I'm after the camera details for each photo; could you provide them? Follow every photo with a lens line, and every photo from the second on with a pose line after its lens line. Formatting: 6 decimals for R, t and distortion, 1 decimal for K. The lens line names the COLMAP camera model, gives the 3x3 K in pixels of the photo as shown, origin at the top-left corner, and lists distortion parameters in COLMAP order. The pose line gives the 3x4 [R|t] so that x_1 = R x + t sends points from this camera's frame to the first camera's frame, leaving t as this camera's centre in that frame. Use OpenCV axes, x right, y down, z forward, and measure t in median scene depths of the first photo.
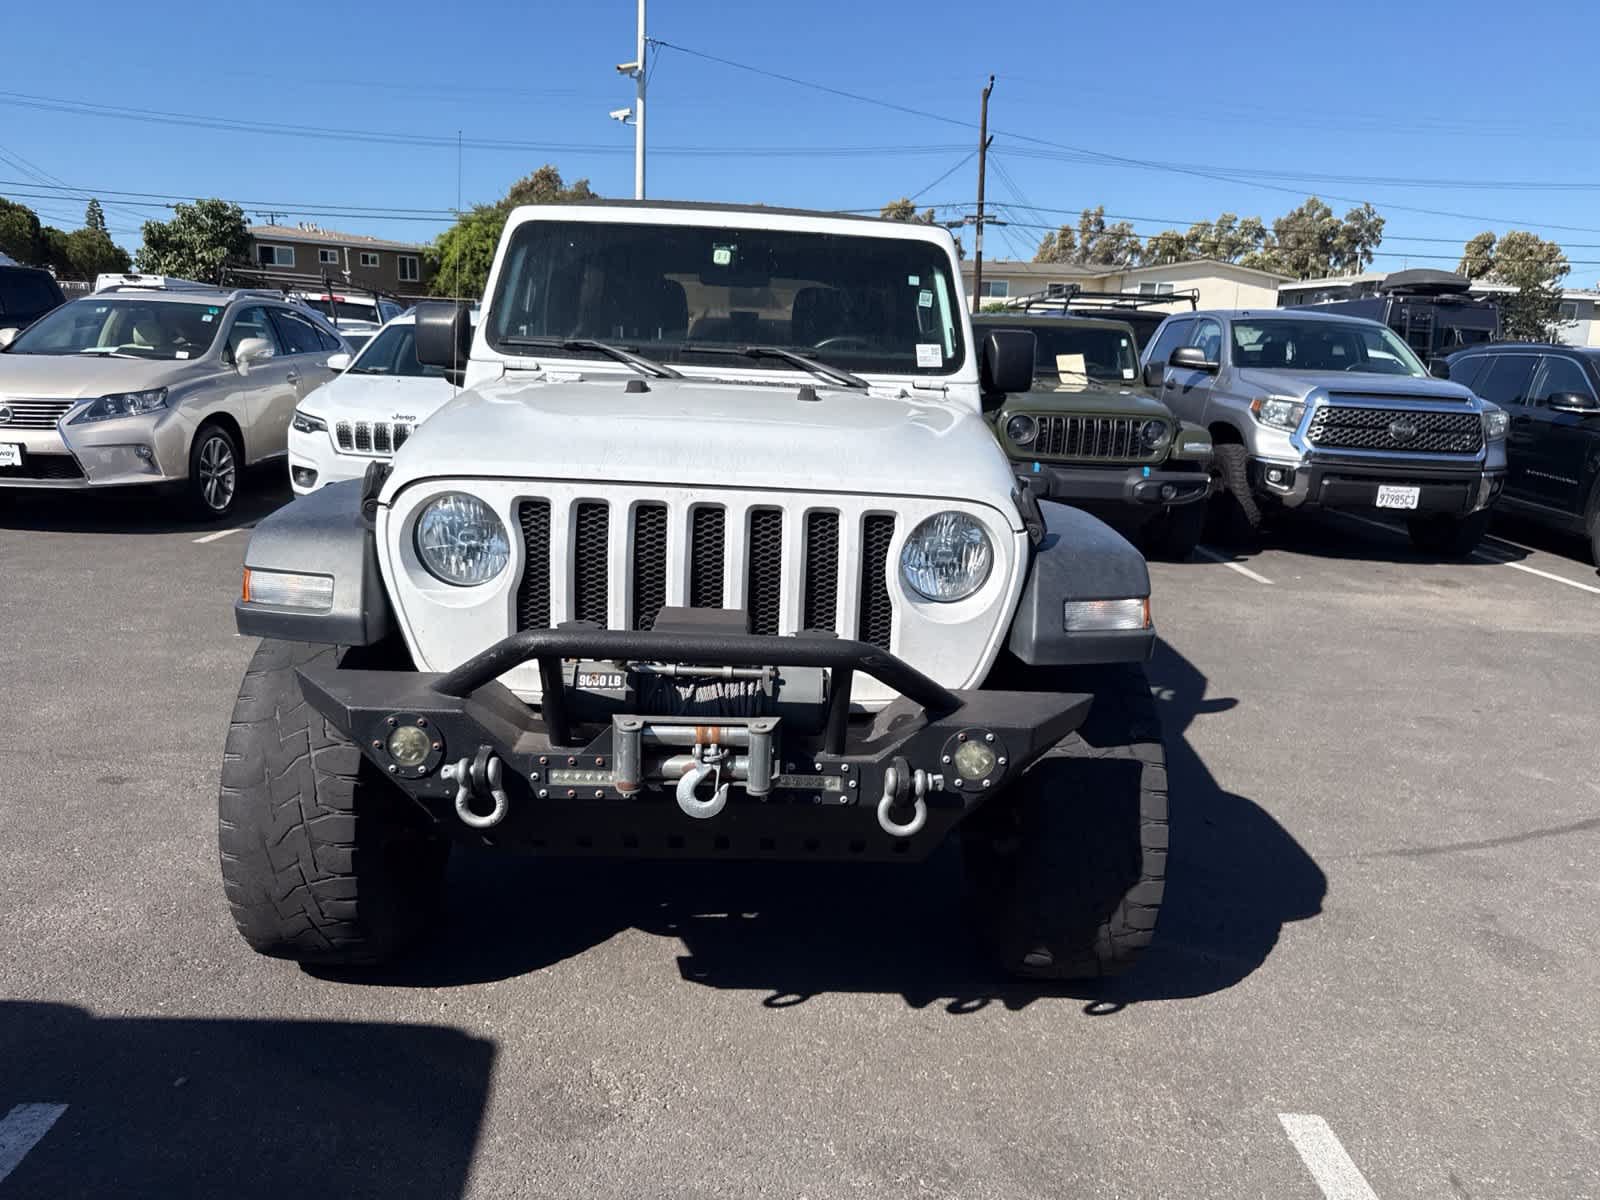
lens RADIAL K [[1136.6, 0, 804.8], [0, 1136.6, 633.0], [0, 0, 1]] dist [0.012103, -0.032657]
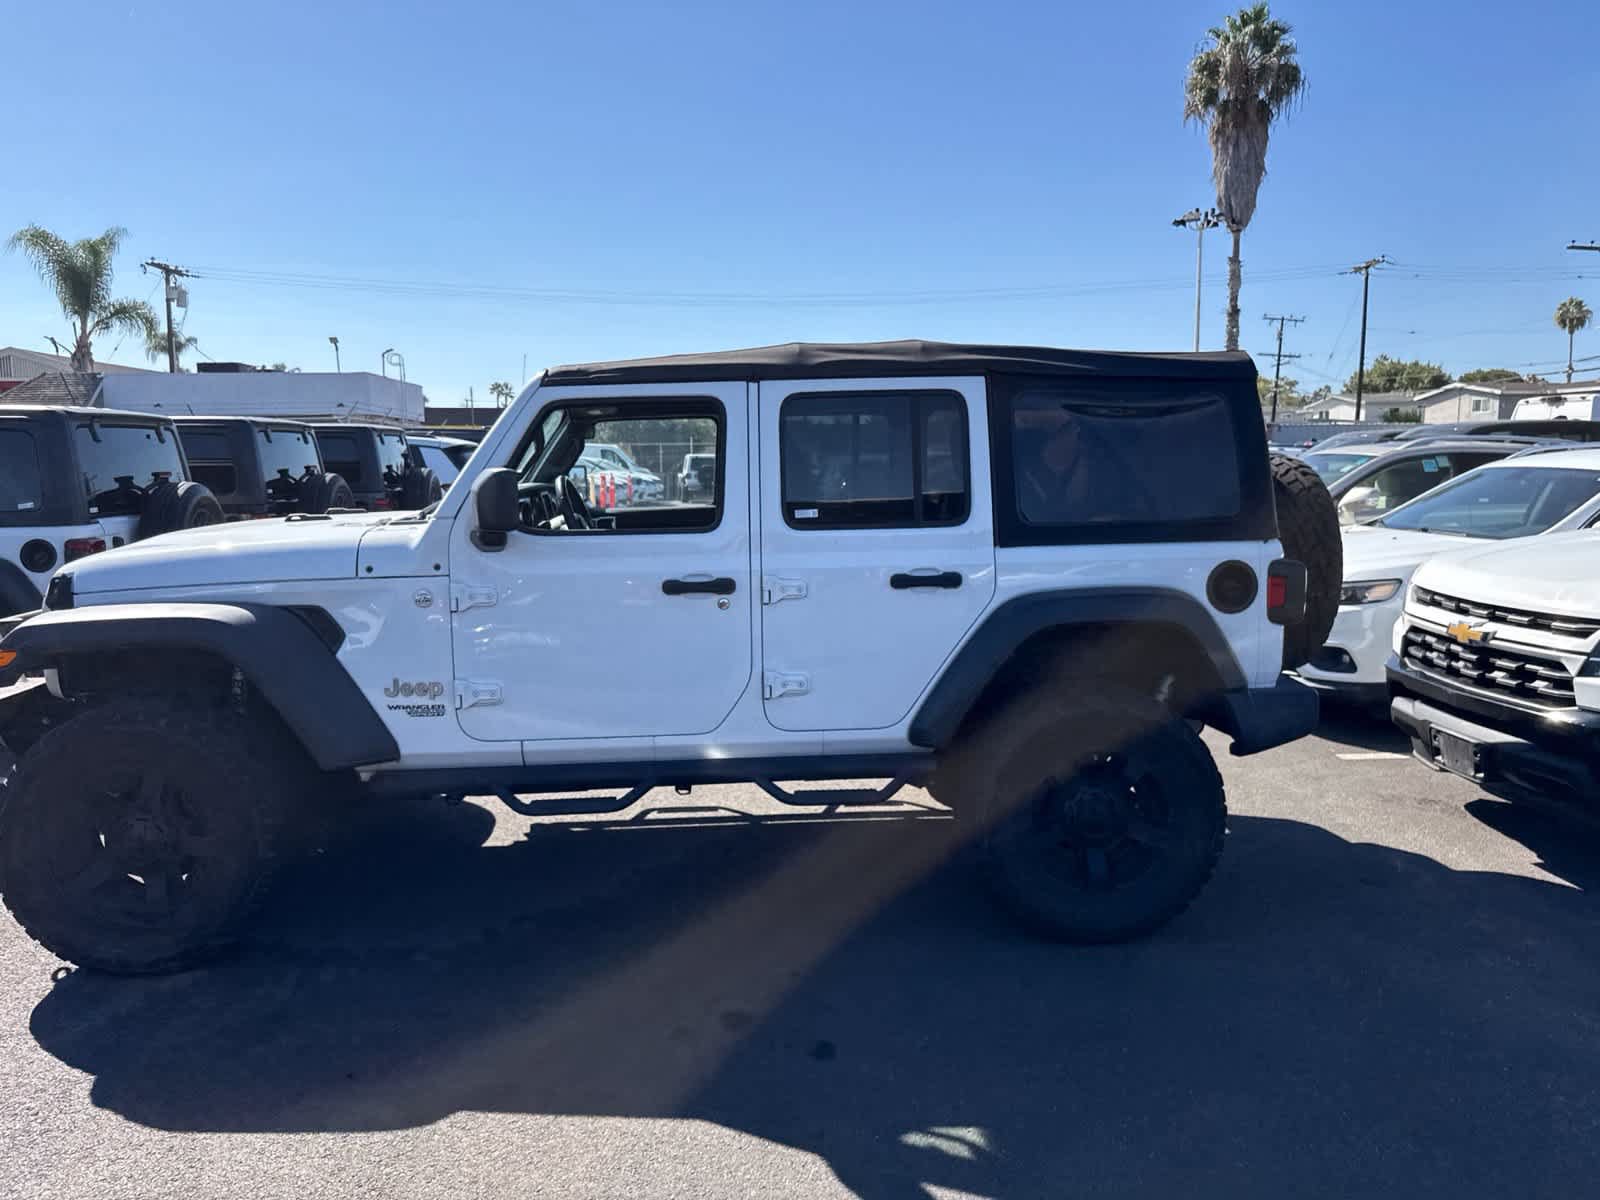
lens RADIAL K [[1156.7, 0, 785.6], [0, 1156.7, 582.1], [0, 0, 1]] dist [0.000575, -0.003012]
pose [[-0.012614, 0.023991, -0.999633, 1.197275], [-0.231366, 0.972512, 0.026259, -0.249971], [0.972785, 0.231612, -0.006716, 1.313053]]
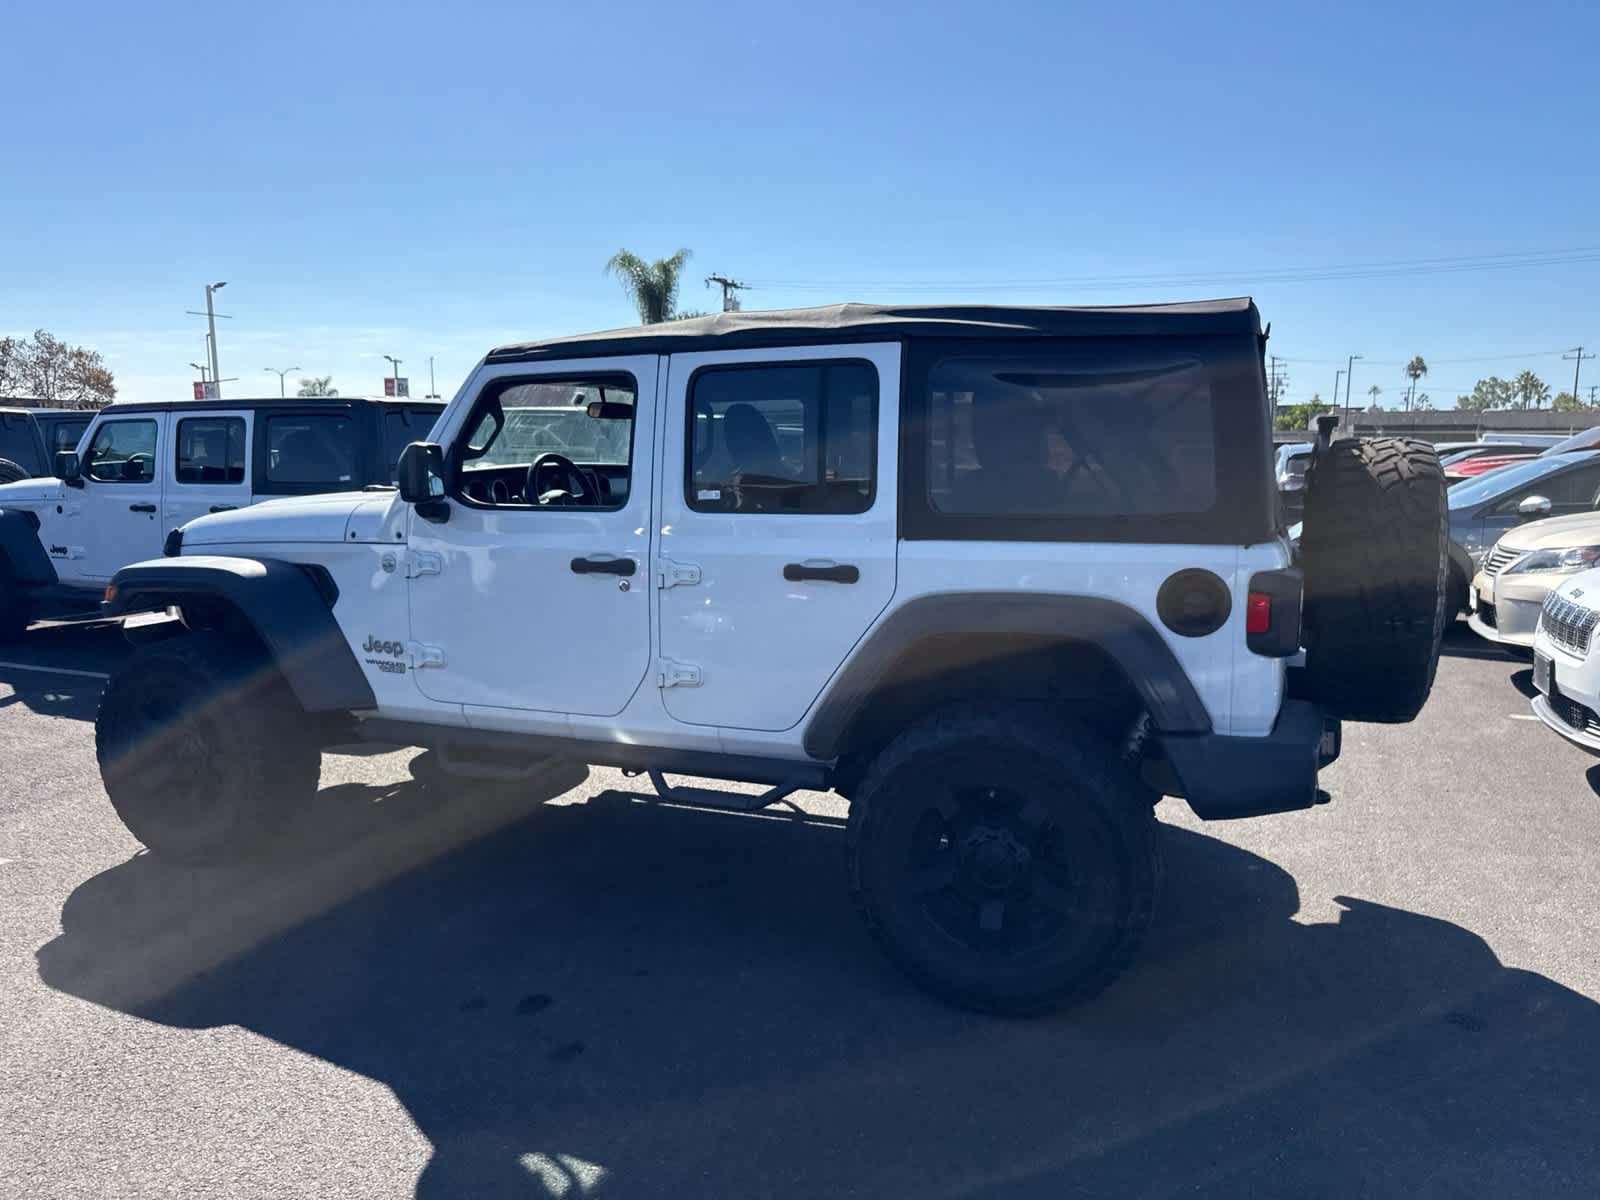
lens RADIAL K [[1148.1, 0, 792.8], [0, 1148.1, 600.0], [0, 0, 1]] dist [0.008312, -0.009083]
pose [[-0.446675, 0.030085, -0.894190, 0.995194], [-0.249963, 0.955440, 0.157010, -0.371821], [0.859069, 0.293647, -0.419251, 1.804051]]
